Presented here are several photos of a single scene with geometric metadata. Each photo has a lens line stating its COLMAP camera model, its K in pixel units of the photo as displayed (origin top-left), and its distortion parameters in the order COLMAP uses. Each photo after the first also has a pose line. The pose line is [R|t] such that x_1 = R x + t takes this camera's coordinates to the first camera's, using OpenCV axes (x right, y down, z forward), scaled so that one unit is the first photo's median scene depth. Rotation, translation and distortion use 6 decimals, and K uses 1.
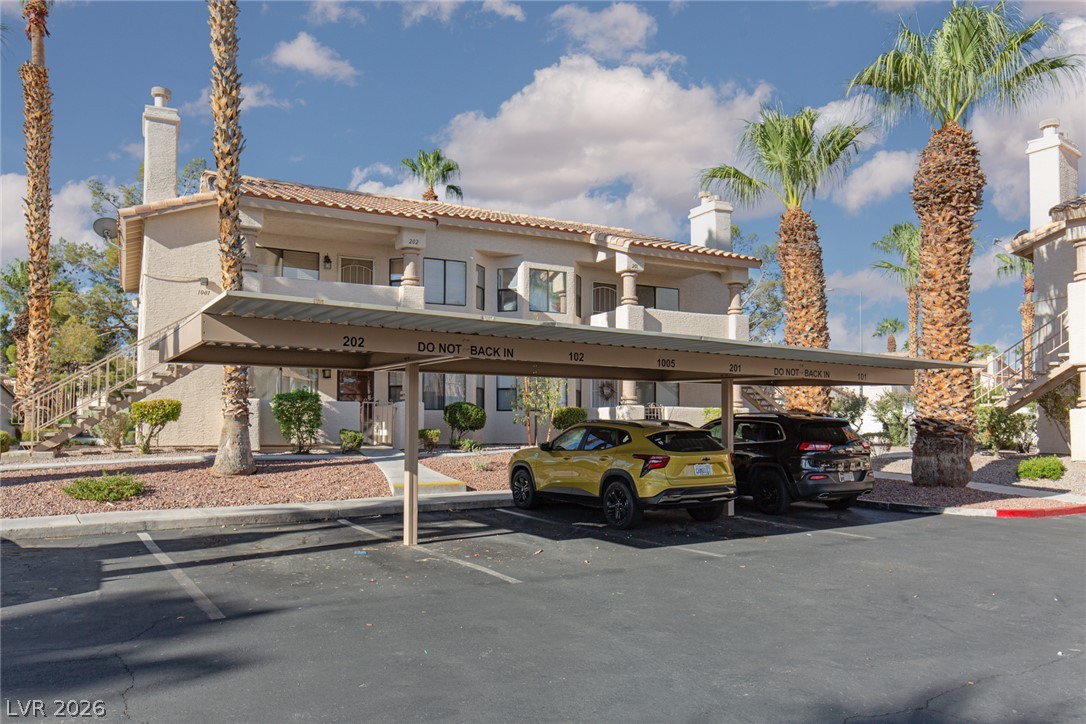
lens RADIAL K [[800.1, 0, 541.4], [0, 800.1, 345.8], [0, 0, 1]] dist [-0.004079, 0.000736]
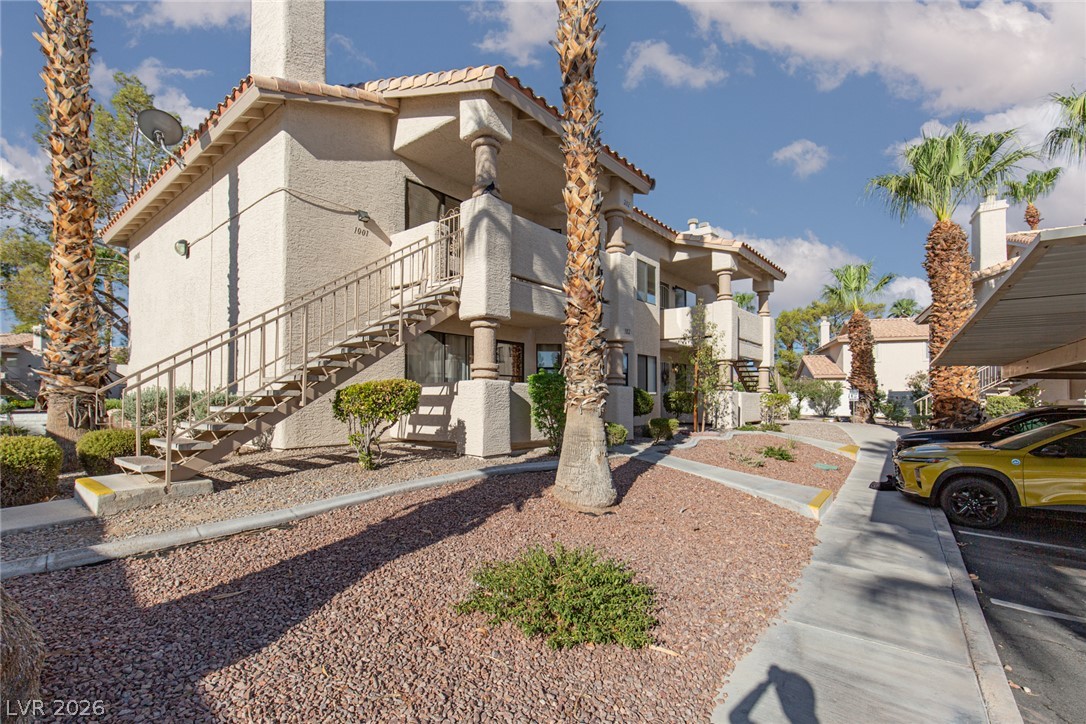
lens RADIAL K [[498.6, 0, 544.3], [0, 498.6, 372.7], [0, 0, 1]] dist [0.002084, -0.000114]
pose [[0.922112, 0.022825, 0.386249, -0.449127], [-0.042851, 0.998142, 0.043317, 0.034389], [-0.384543, -0.056495, 0.921377, 0.523231]]
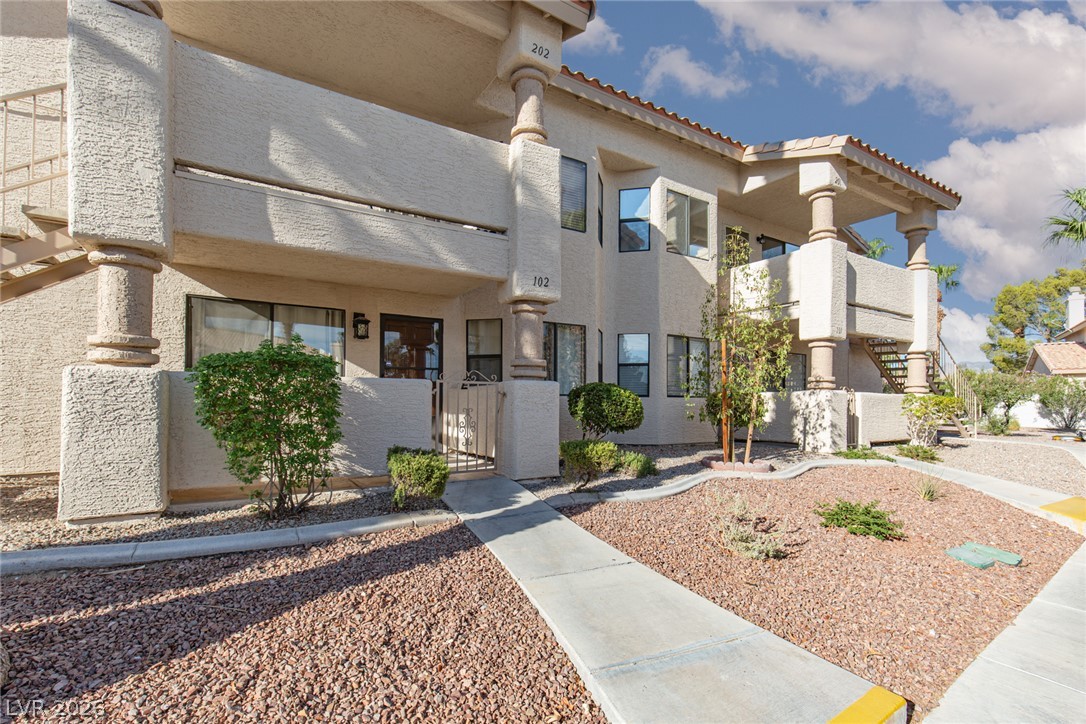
lens RADIAL K [[496.7, 0, 551.5], [0, 496.7, 384.4], [0, 0, 1]] dist [0.003870, -0.000179]
pose [[0.996460, 0.006880, 0.083788, -0.176250], [-0.012473, 0.997714, 0.066418, 0.051098], [-0.083140, -0.067228, 0.994268, 0.688145]]
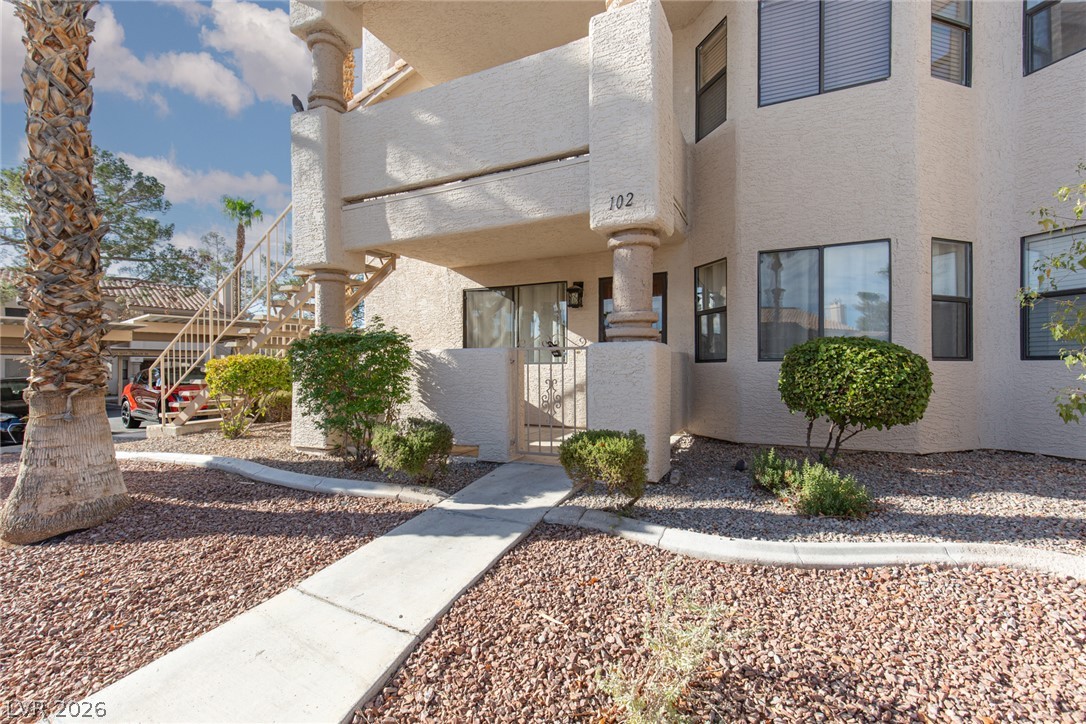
lens RADIAL K [[484.6, 0, 557.4], [0, 484.6, 360.9], [0, 0, 1]] dist [0.003388, 0.000279]
pose [[0.605846, -0.014077, -0.795457, -0.011447], [0.083890, 0.995400, 0.046278, 0.064935], [0.791146, -0.094768, 0.604240, 0.837959]]
